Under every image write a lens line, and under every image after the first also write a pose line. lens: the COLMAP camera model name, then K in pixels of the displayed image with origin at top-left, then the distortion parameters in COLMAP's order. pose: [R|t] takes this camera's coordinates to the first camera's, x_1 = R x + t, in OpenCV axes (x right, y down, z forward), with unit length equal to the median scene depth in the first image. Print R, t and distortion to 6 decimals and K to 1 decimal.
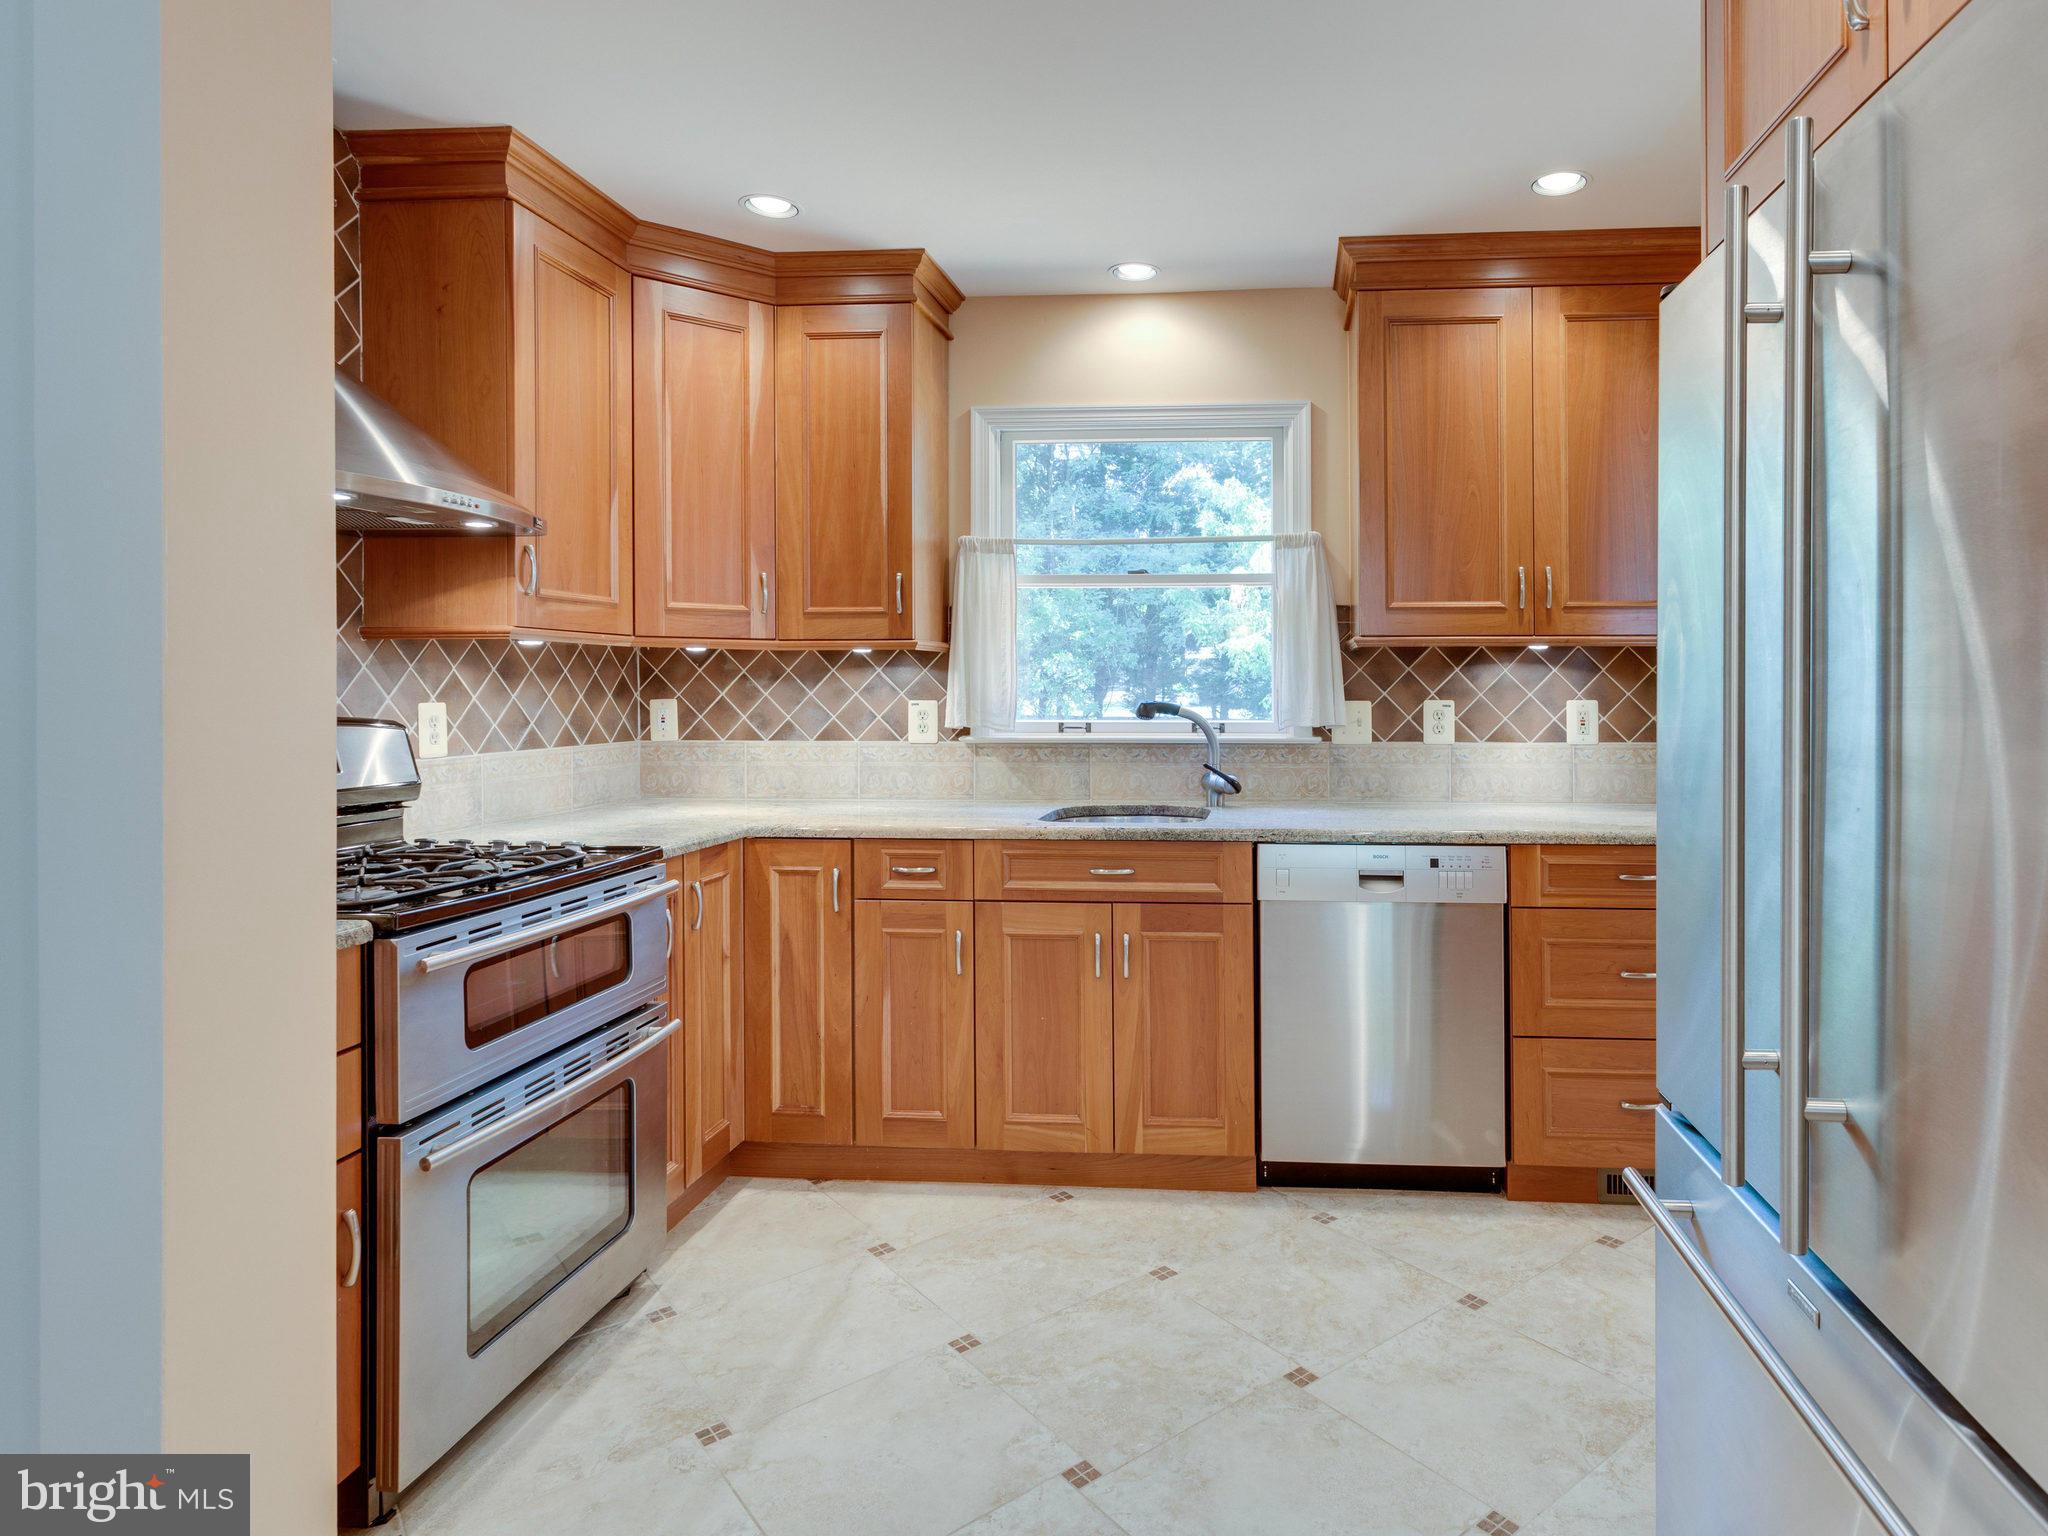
lens RADIAL K [[1286.3, 0, 1239.8], [0, 1286.3, 766.2], [0, 0, 1]] dist [-0.002163, 0.002503]
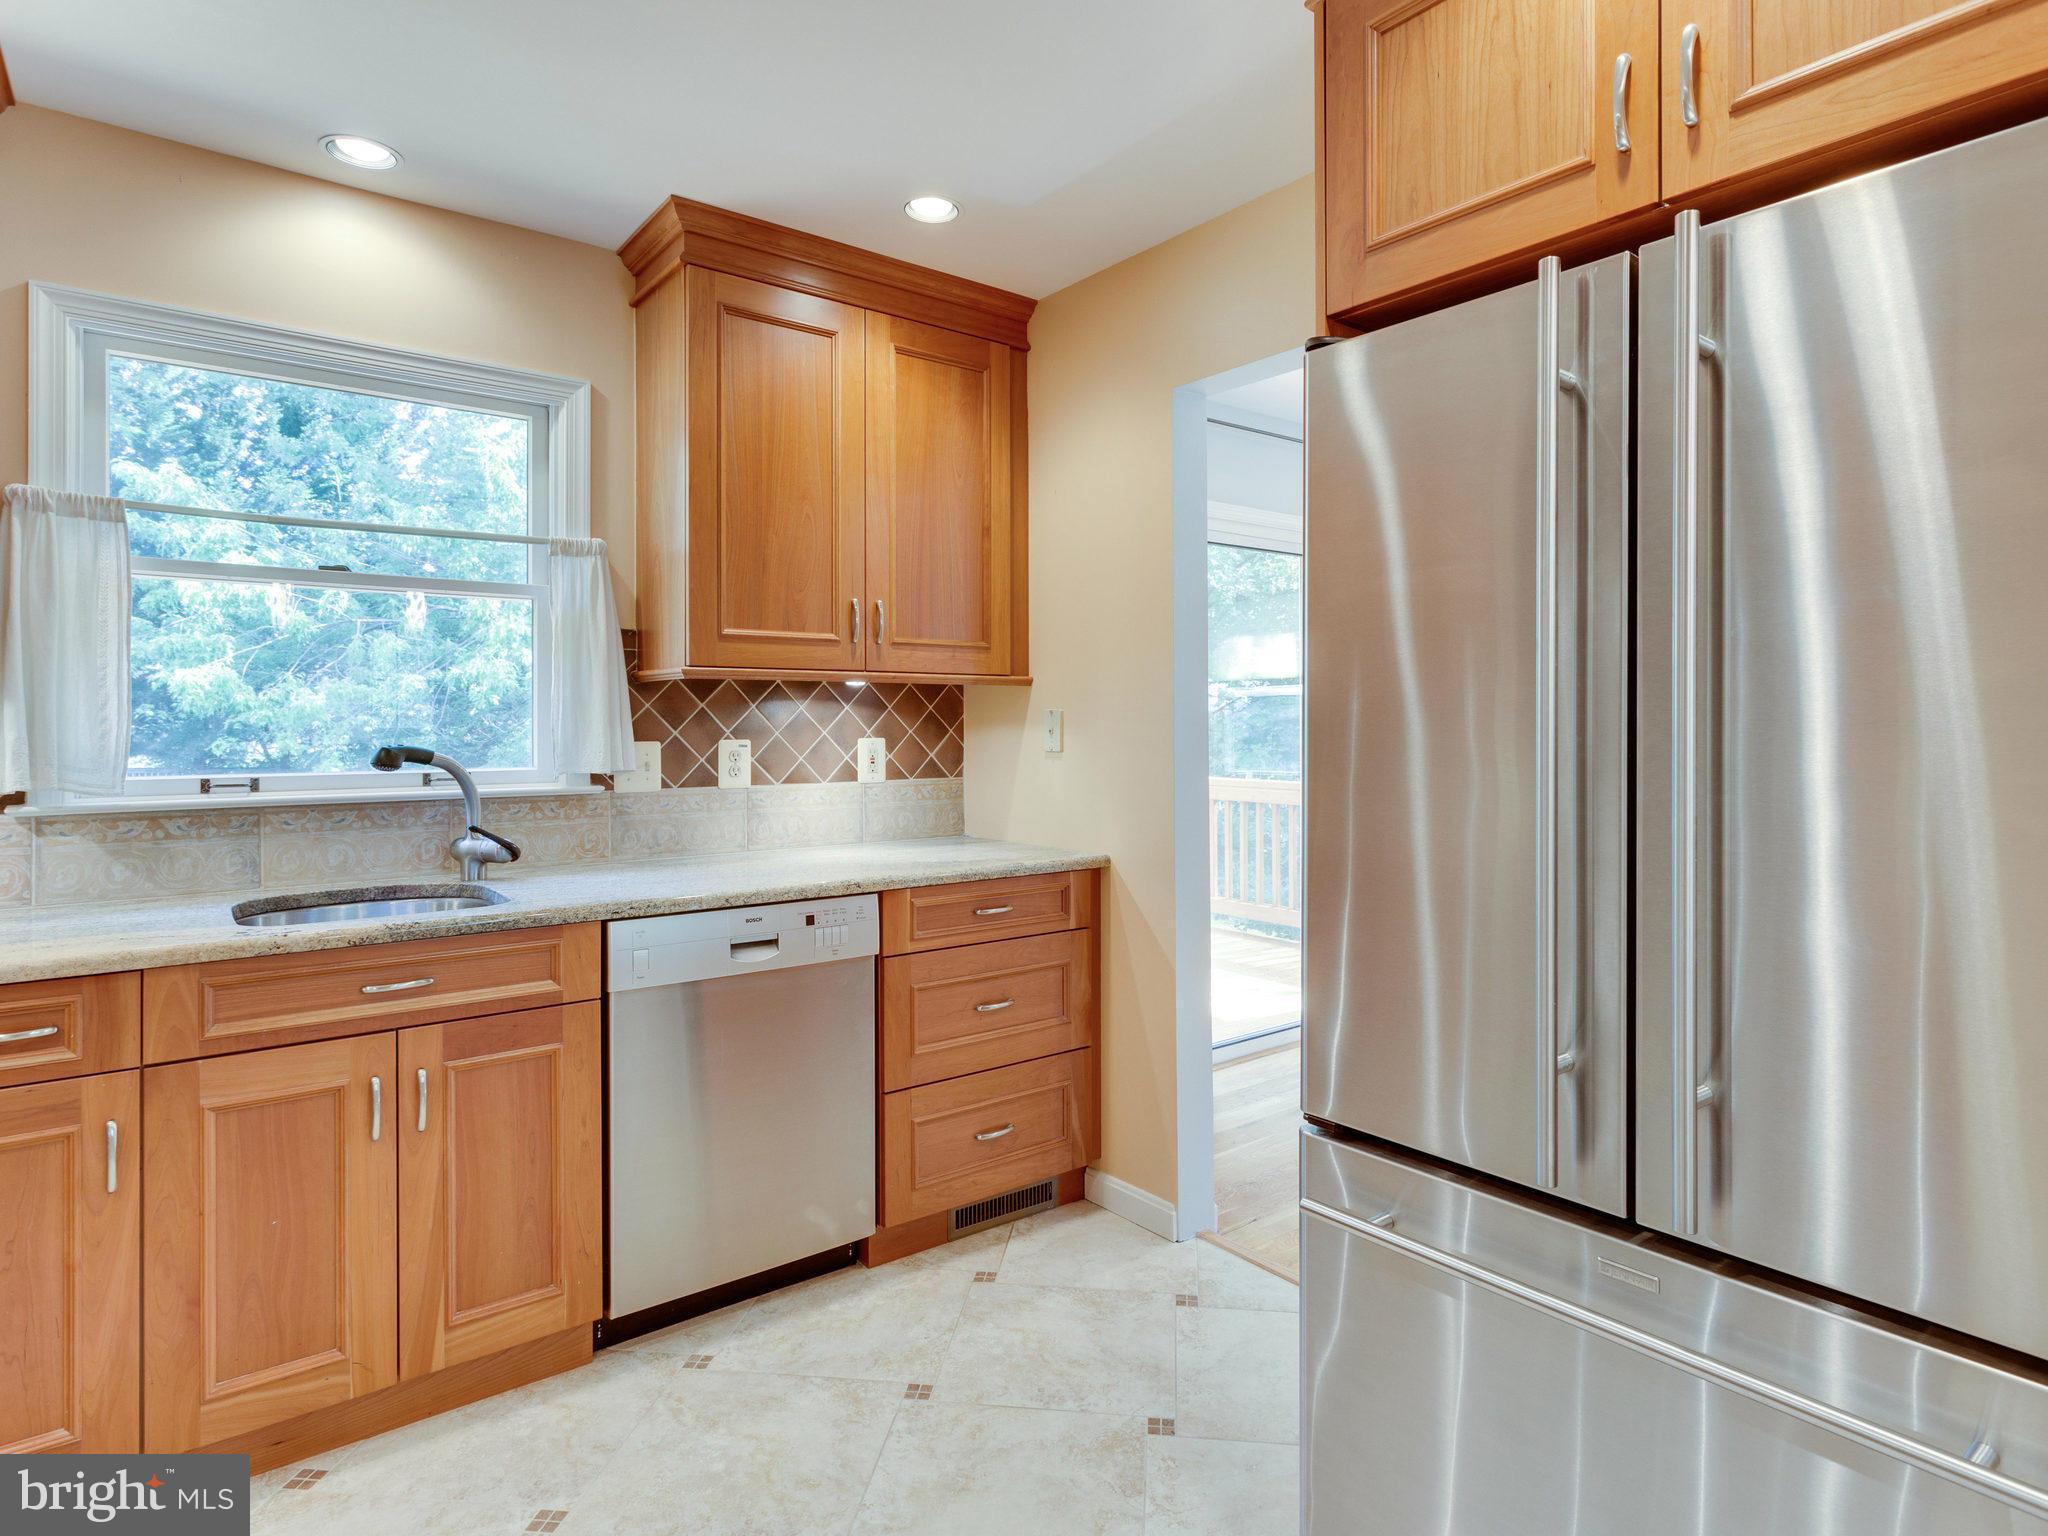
lens RADIAL K [[1172.1, 0, 1196.4], [0, 1172.1, 769.8], [0, 0, 1]] dist [0.000424, 0.002333]
pose [[0.718743, -0.029268, 0.694660, -0.201961], [0.046218, 0.998915, -0.005733, -0.011450], [-0.693738, 0.036226, 0.719315, 0.199008]]
